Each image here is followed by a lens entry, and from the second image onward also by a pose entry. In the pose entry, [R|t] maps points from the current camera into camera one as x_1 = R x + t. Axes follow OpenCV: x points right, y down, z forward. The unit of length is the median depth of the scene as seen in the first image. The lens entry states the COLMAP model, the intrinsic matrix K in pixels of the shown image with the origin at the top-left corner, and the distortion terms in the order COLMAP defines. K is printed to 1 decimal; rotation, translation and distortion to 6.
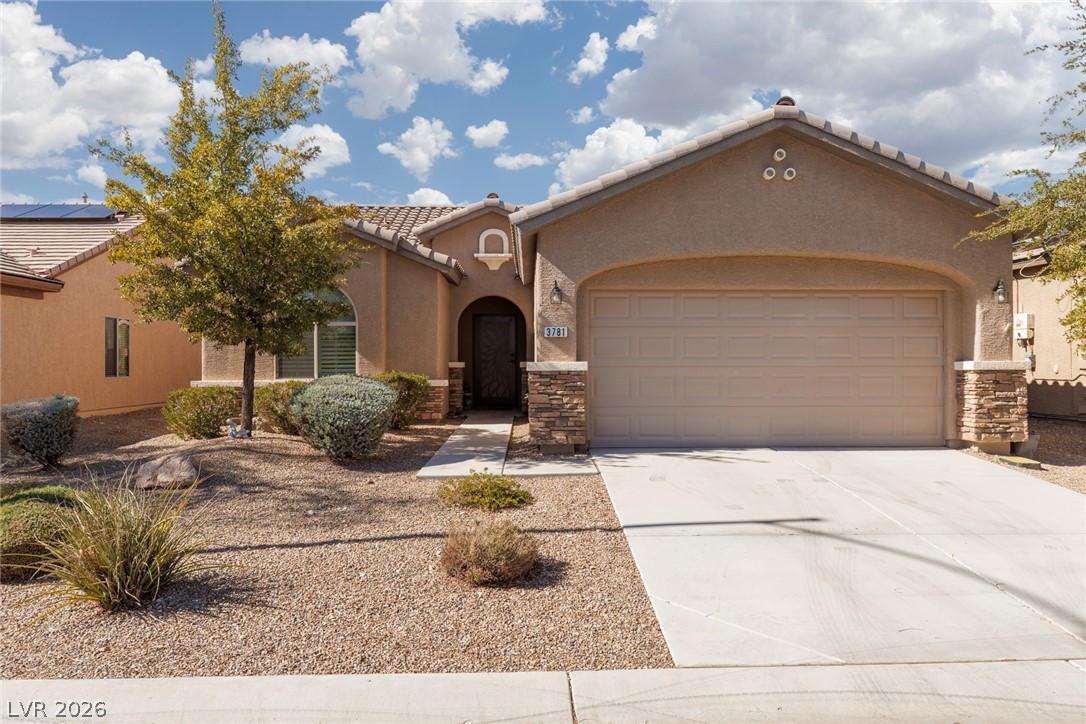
lens RADIAL K [[767.9, 0, 545.3], [0, 767.9, 366.2], [0, 0, 1]] dist [0.004277, 0.001240]
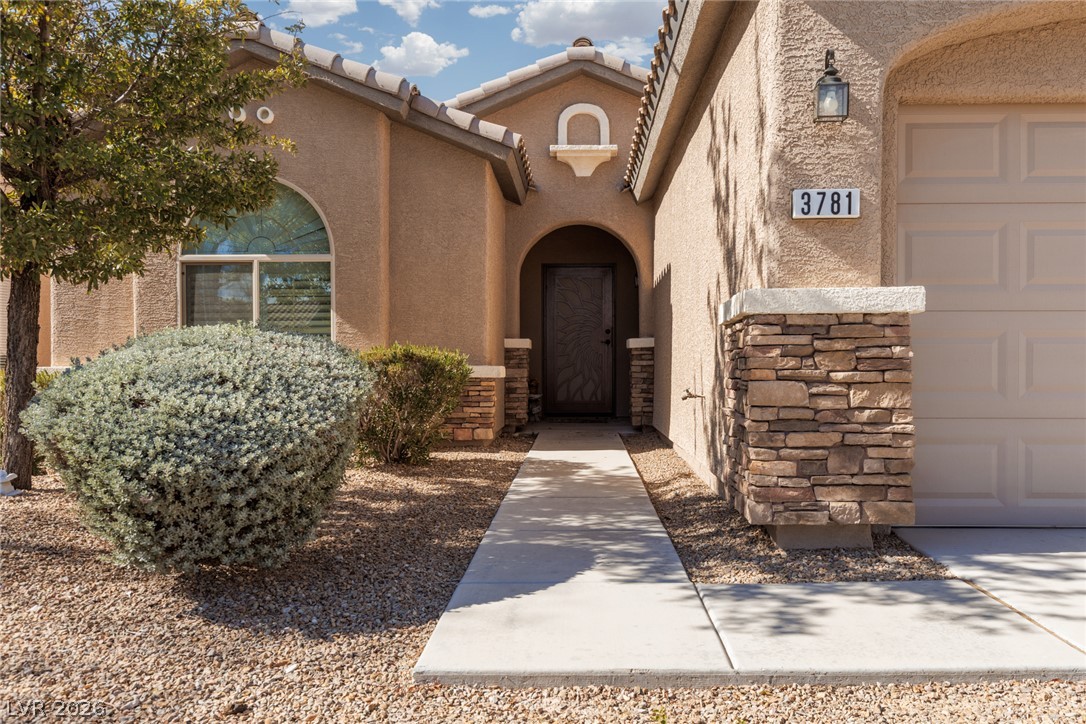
lens RADIAL K [[871.7, 0, 559.1], [0, 871.7, 381.9], [0, 0, 1]] dist [-0.005495, -0.003432]
pose [[0.998680, 0.002295, -0.051318, -0.083697], [-0.001696, 0.999930, 0.011718, 0.030936], [0.051342, -0.011615, 0.998614, 0.572426]]
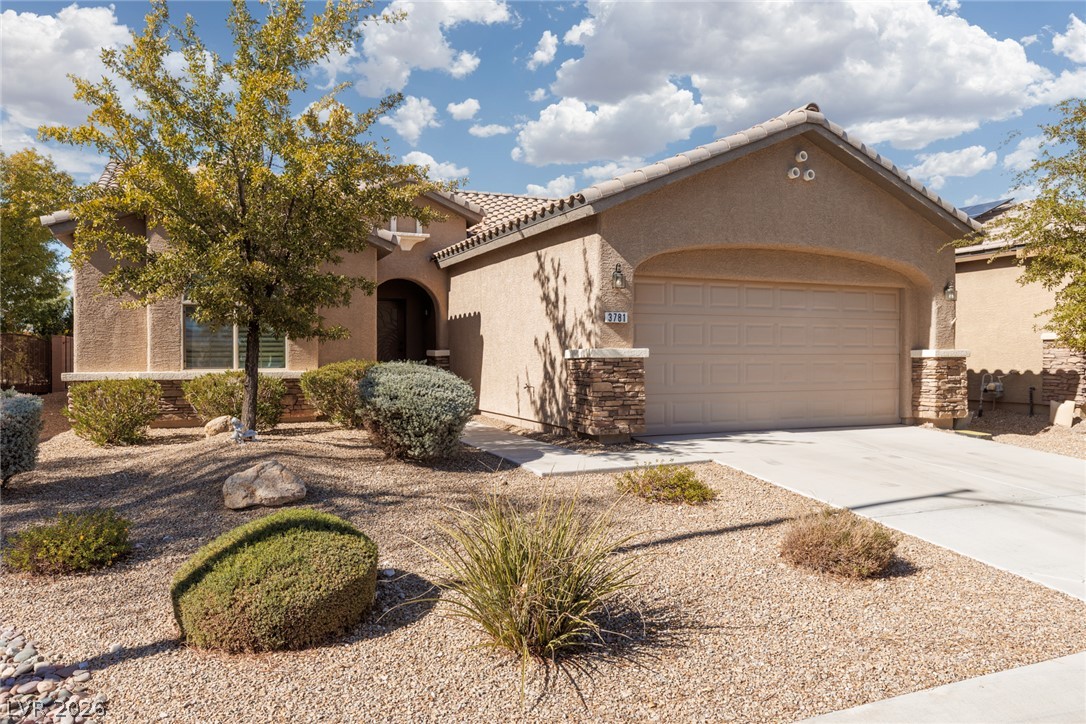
lens RADIAL K [[767.9, 0, 545.0], [0, 767.9, 357.0], [0, 0, 1]] dist [0.004277, 0.001240]
pose [[0.928733, 0.000604, 0.370748, -0.409378], [-0.000052, 0.999999, -0.001499, 0.006257], [-0.370748, 0.001373, 0.928732, 0.132015]]
